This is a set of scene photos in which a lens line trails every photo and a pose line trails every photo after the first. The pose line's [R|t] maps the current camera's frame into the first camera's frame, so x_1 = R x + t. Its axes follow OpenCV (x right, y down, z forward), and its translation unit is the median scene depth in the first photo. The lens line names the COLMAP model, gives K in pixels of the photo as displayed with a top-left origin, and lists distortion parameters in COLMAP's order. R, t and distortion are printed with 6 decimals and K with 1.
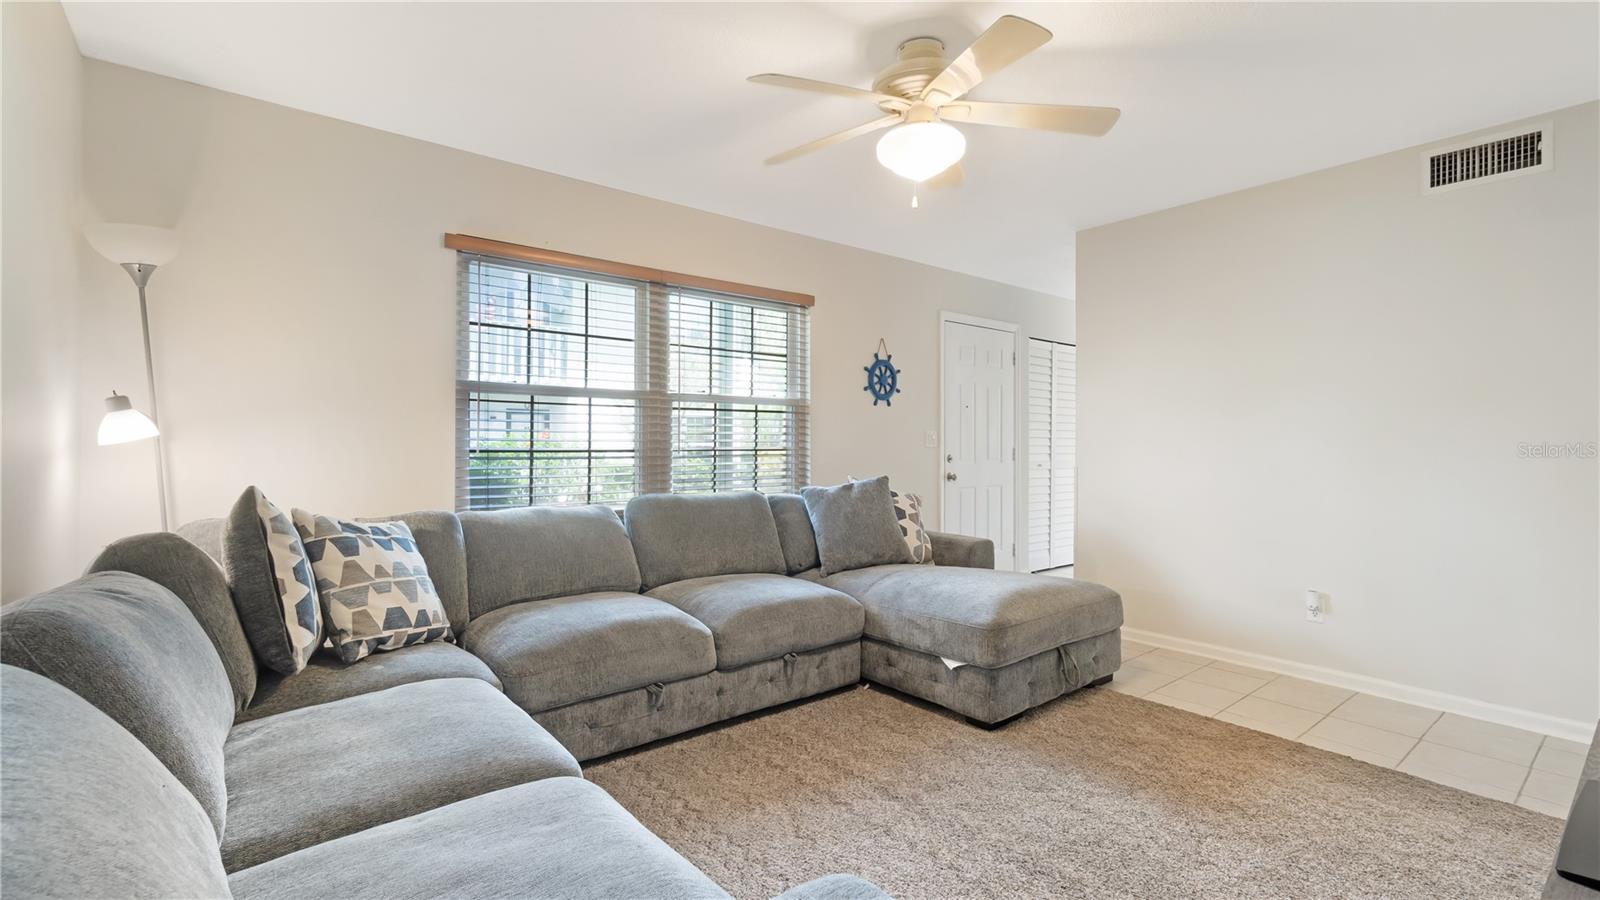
lens RADIAL K [[695.2, 0, 790.4], [0, 695.2, 445.4], [0, 0, 1]] dist [-0.000856, -0.000289]
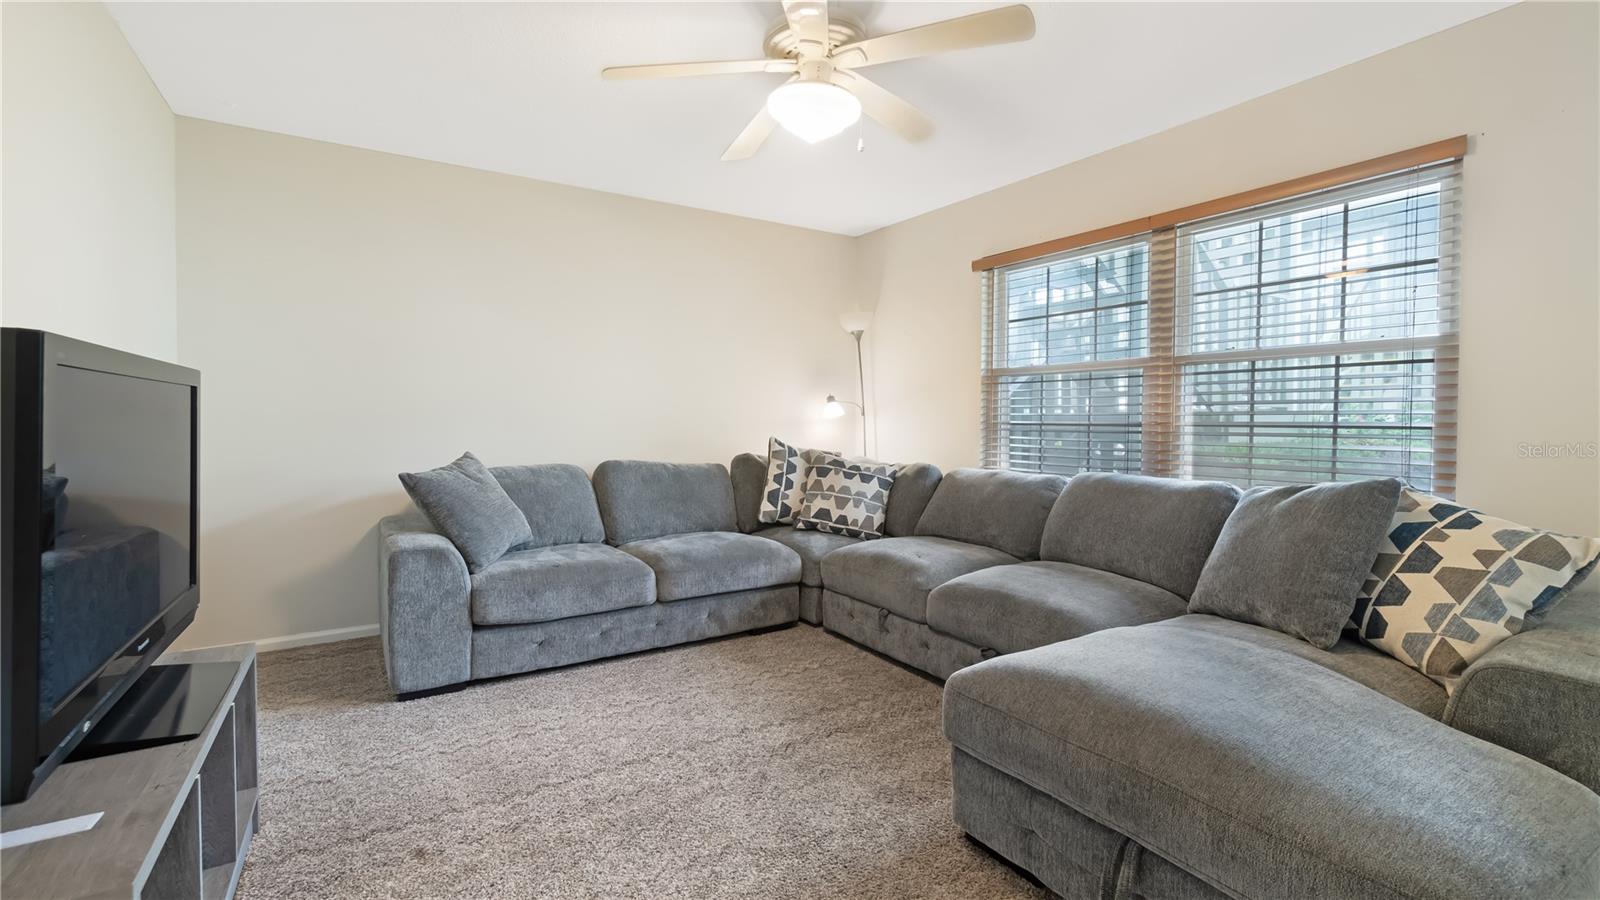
lens RADIAL K [[695.2, 0, 790.4], [0, 695.2, 445.4], [0, 0, 1]] dist [-0.000856, -0.000289]
pose [[-0.145061, 0.044181, -0.988436, 0.686801], [0.000143, 0.999003, 0.044632, -0.007192], [0.989423, 0.006333, -0.144923, 0.653537]]
